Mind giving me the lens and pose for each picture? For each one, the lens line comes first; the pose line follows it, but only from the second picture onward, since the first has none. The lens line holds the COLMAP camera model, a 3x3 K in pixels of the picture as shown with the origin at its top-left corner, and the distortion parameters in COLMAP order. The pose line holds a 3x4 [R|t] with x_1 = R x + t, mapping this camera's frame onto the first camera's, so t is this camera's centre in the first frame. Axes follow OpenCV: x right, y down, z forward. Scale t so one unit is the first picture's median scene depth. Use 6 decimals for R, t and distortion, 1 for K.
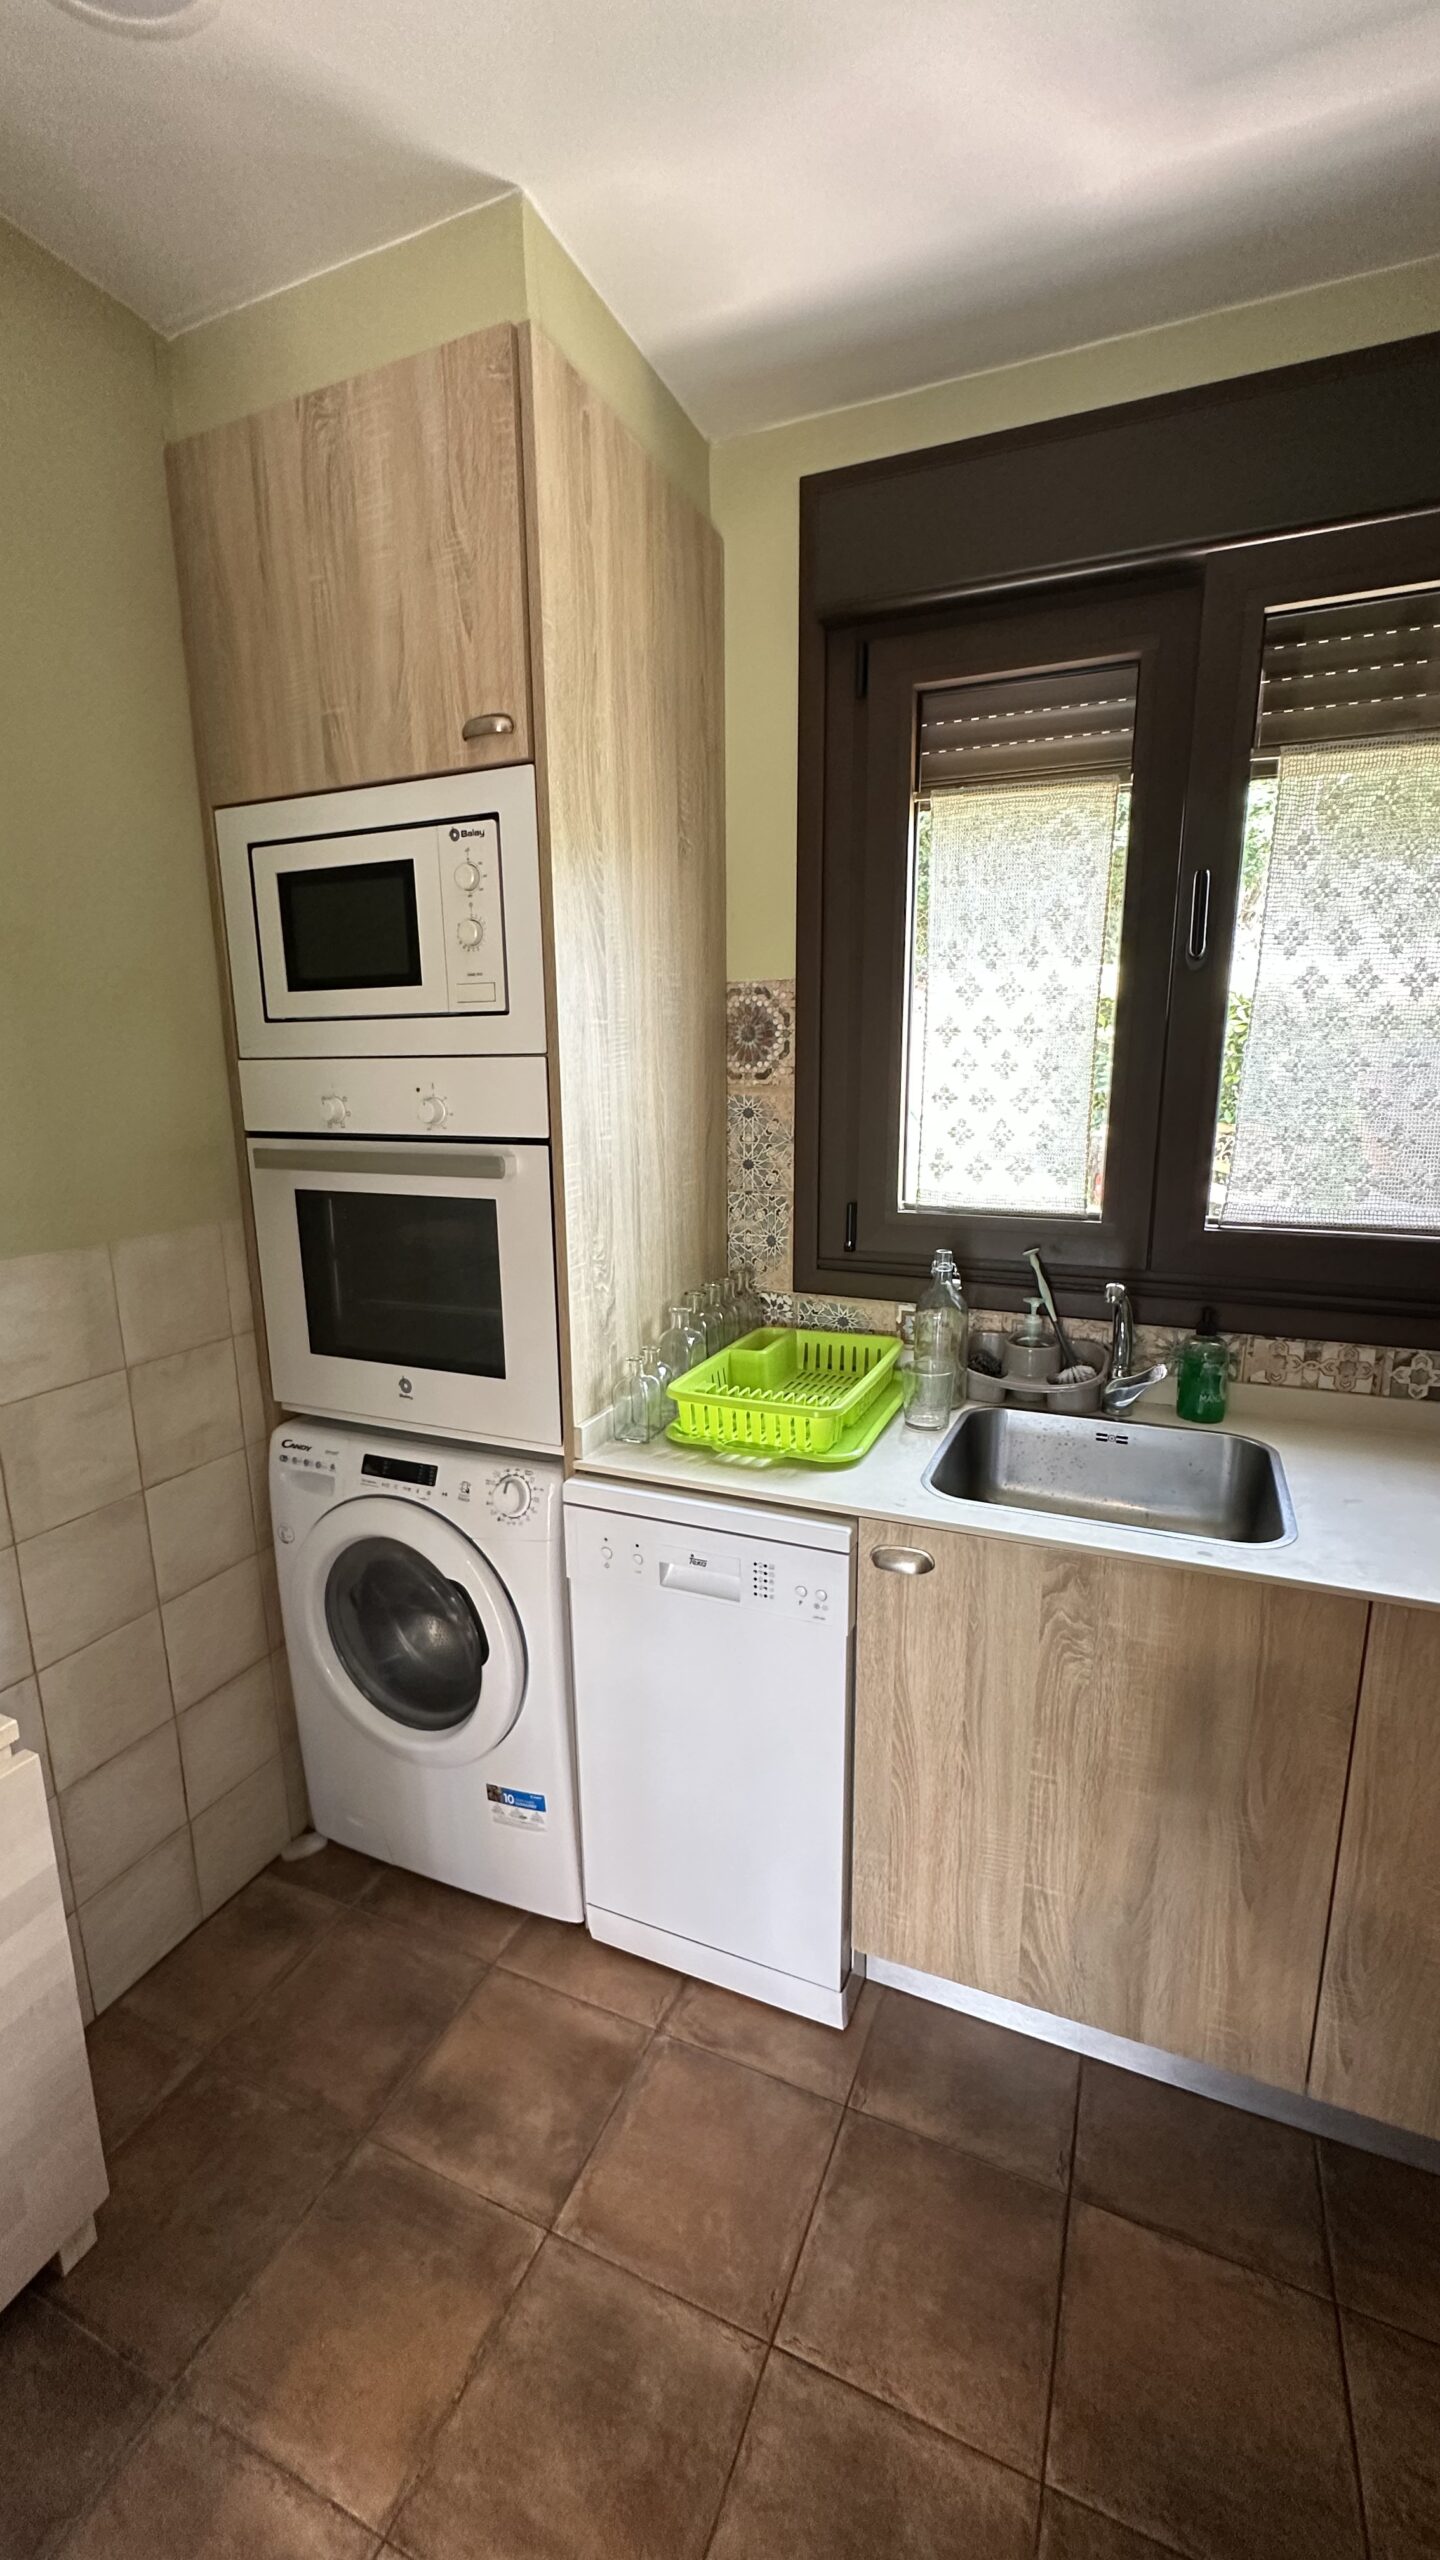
lens RADIAL K [[1029.3, 0, 718.0], [0, 1029.3, 1277.0], [0, 0, 1]] dist [-0.001181, -0.000099]
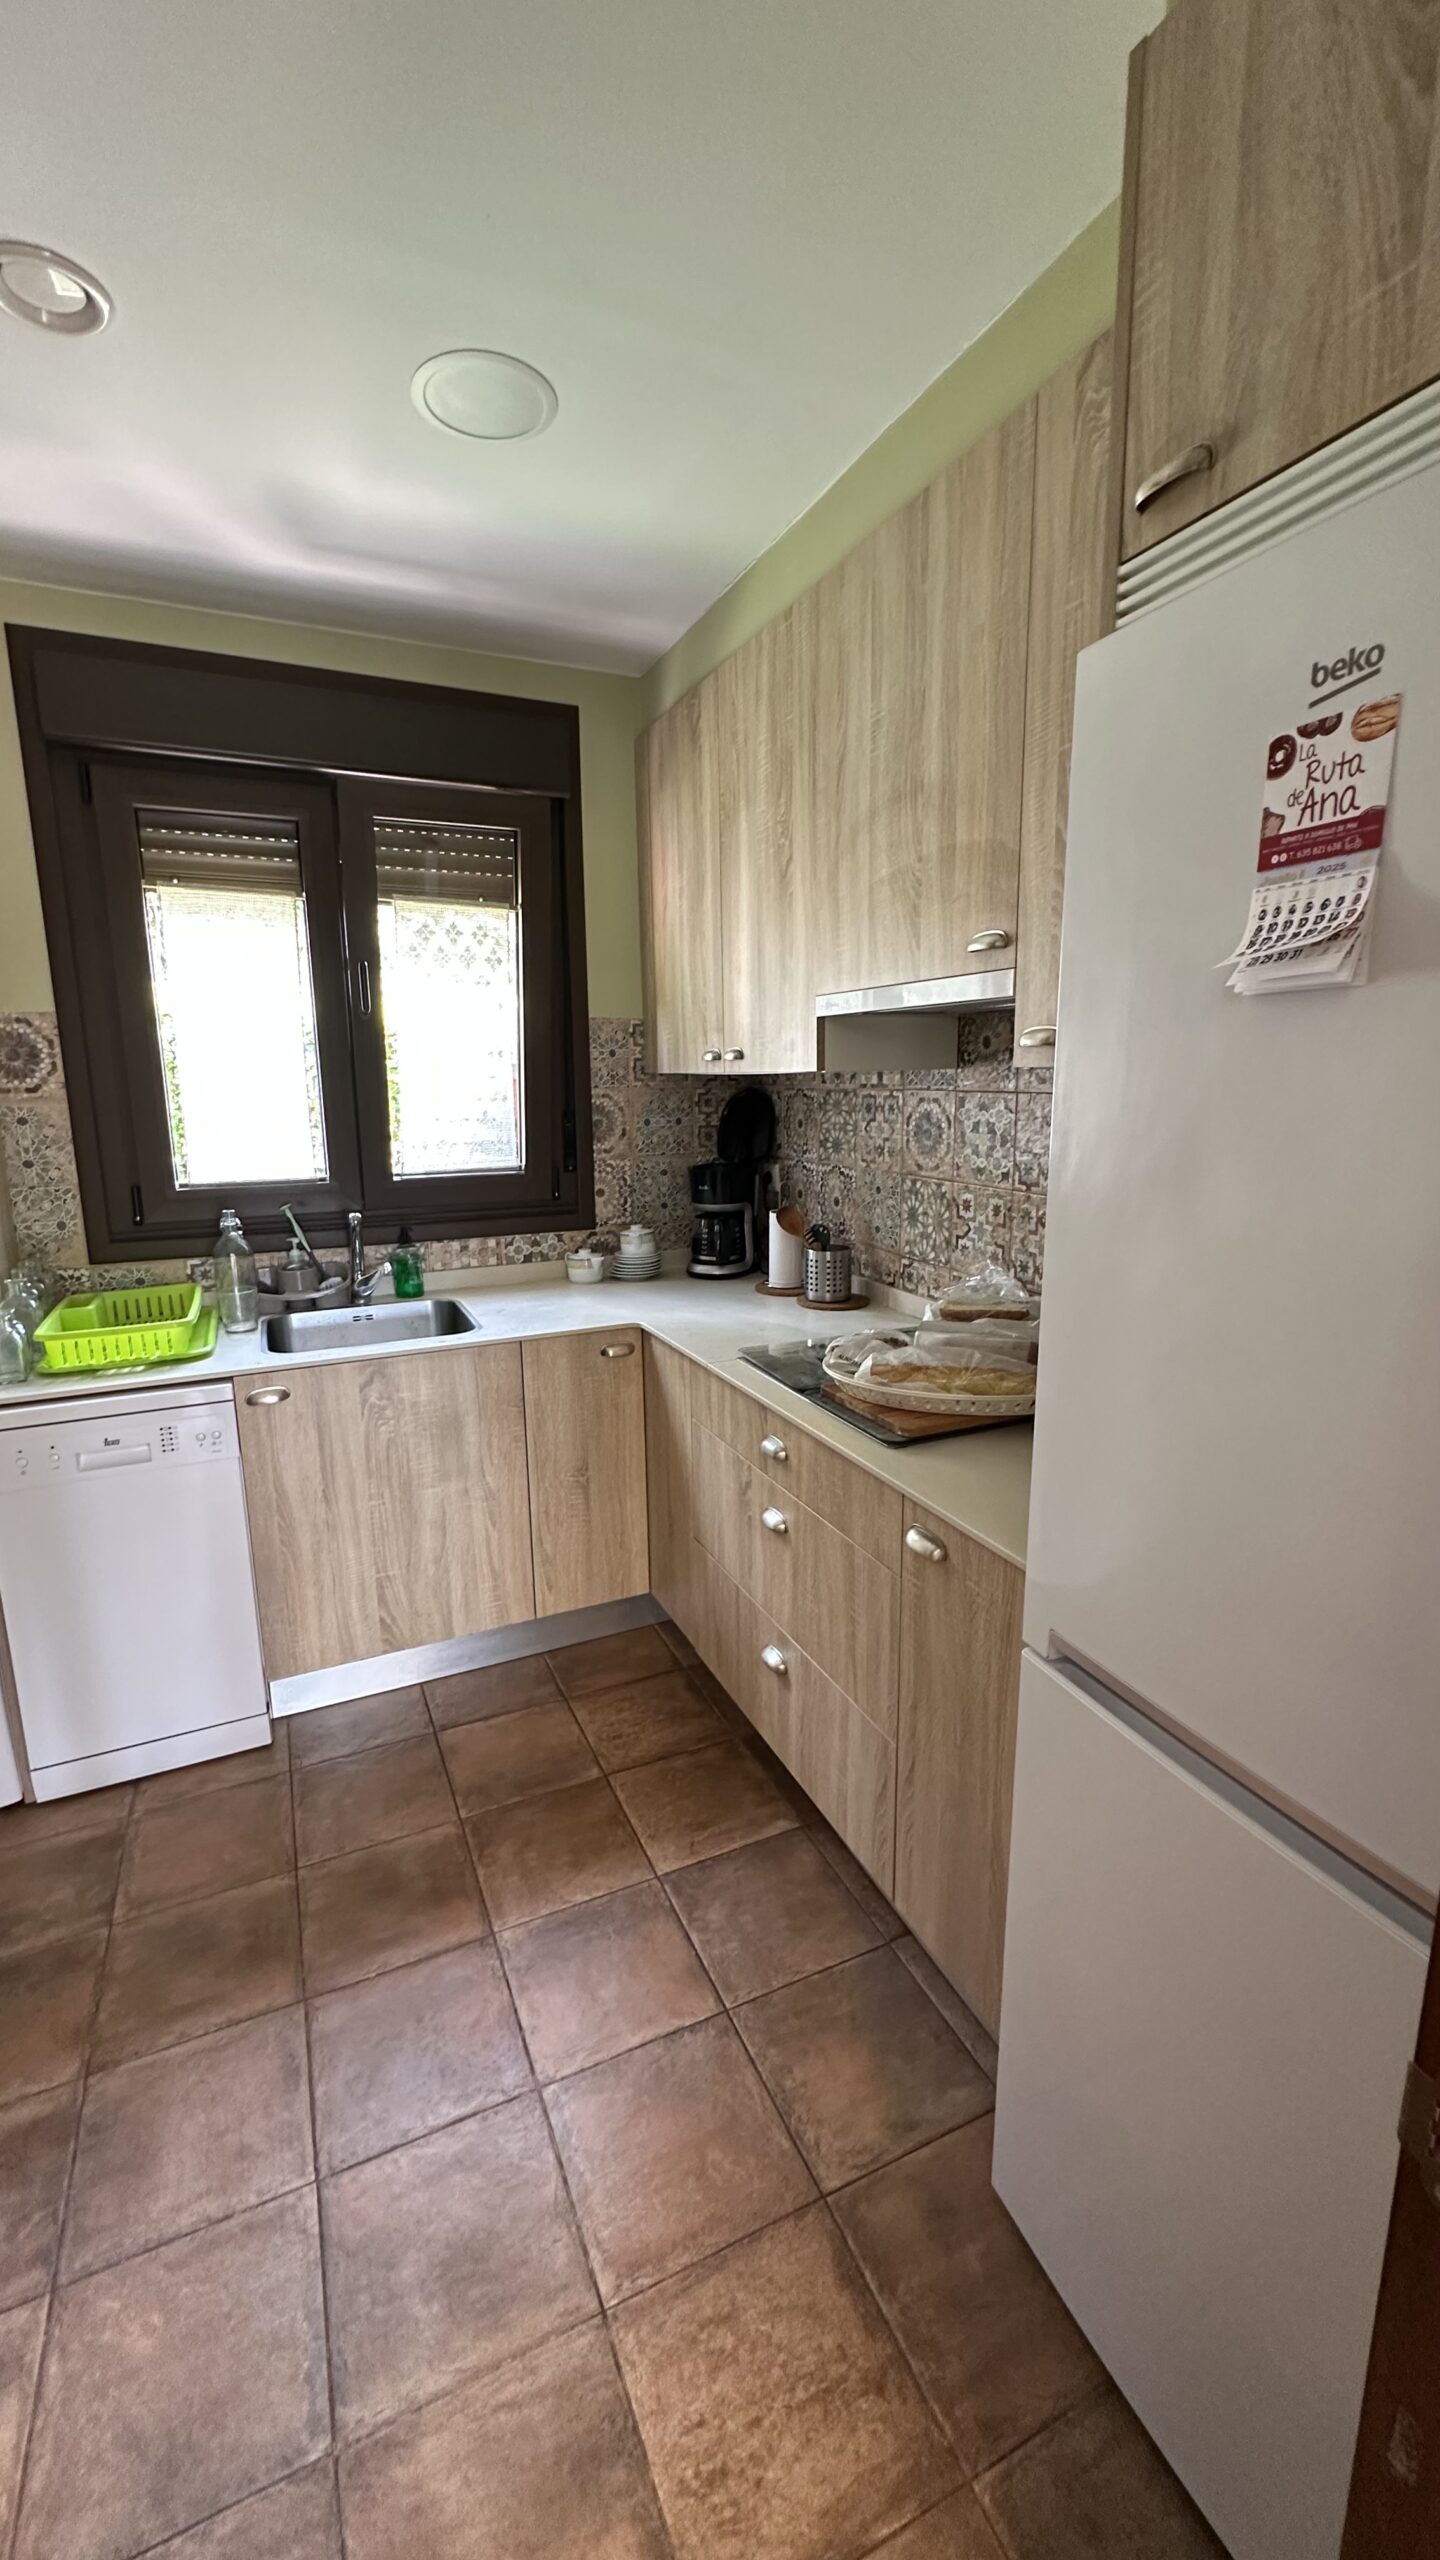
lens RADIAL K [[1029.3, 0, 718.0], [0, 1029.3, 1277.0], [0, 0, 1]] dist [-0.001181, -0.000099]
pose [[0.673534, -0.145630, 0.724668, -0.363609], [0.160379, 0.985836, 0.049053, 0.103344], [-0.721547, 0.083182, 0.687350, -0.447424]]
